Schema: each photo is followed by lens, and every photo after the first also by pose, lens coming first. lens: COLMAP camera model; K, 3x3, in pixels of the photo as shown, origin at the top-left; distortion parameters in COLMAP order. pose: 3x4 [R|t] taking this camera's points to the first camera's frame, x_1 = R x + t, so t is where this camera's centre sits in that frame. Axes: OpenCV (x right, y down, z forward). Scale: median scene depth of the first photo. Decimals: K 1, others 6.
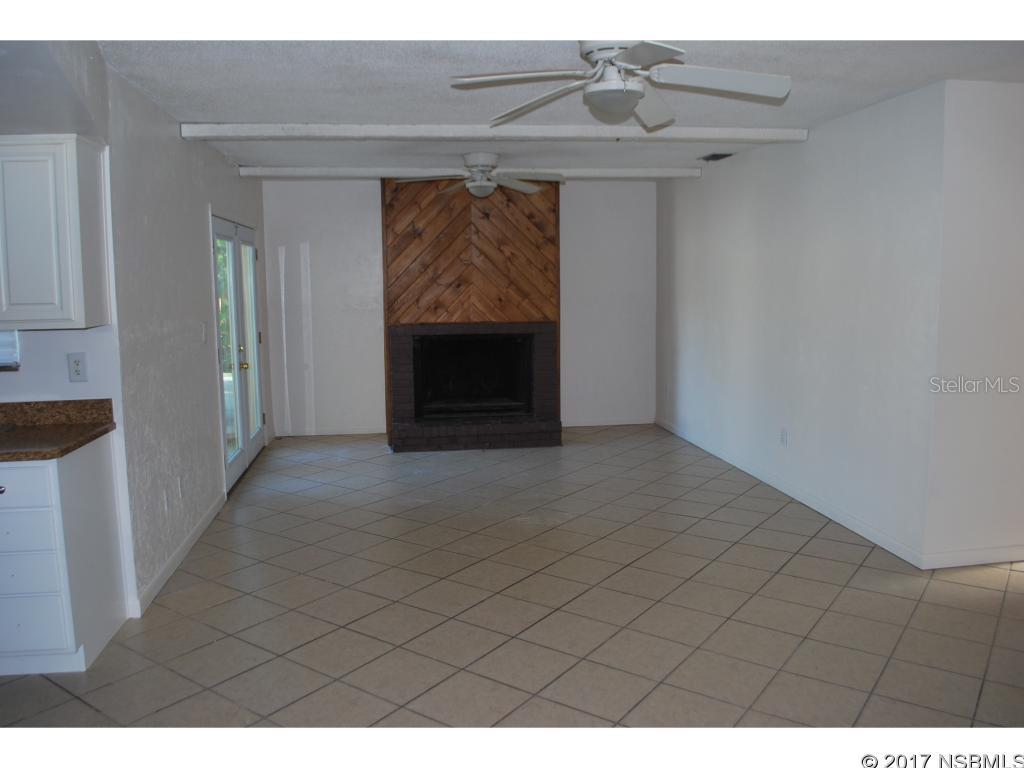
lens RADIAL K [[803.5, 0, 513.2], [0, 803.5, 382.6], [0, 0, 1]] dist [-0.056683, -0.005828]
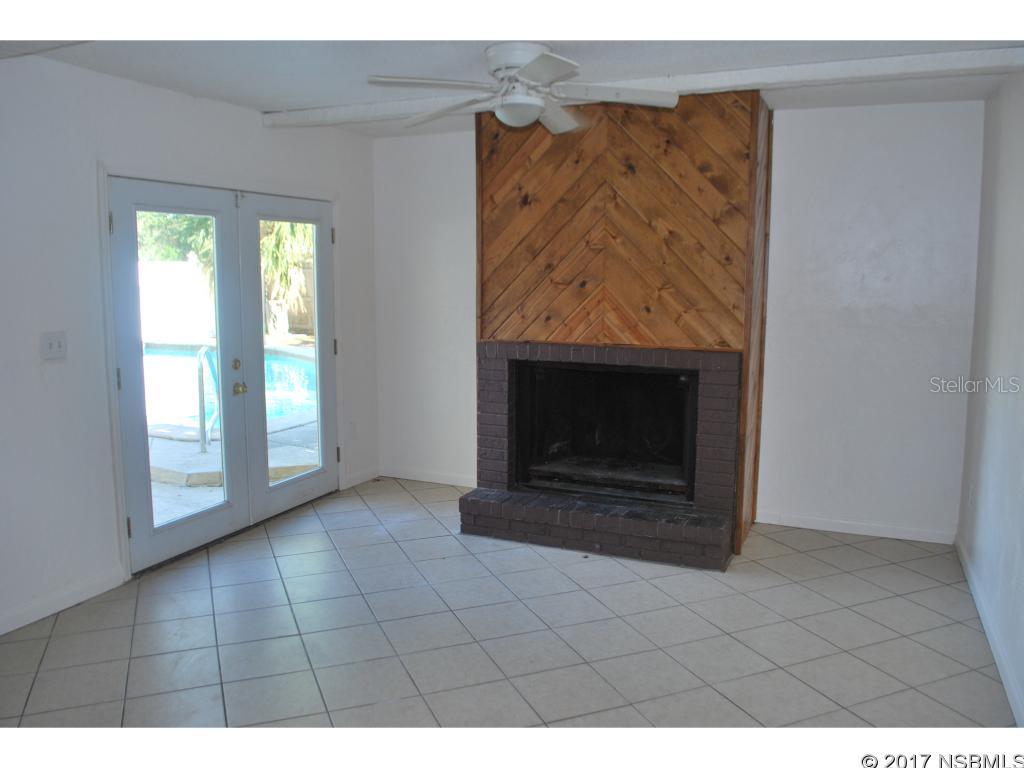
lens RADIAL K [[803.5, 0, 511.1], [0, 803.5, 384.3], [0, 0, 1]] dist [-0.056683, -0.005828]
pose [[0.854685, 0.087621, -0.511699, 0.209936], [-0.081001, 0.996090, 0.035272, -0.060857], [0.512789, 0.011302, 0.858441, 0.436081]]
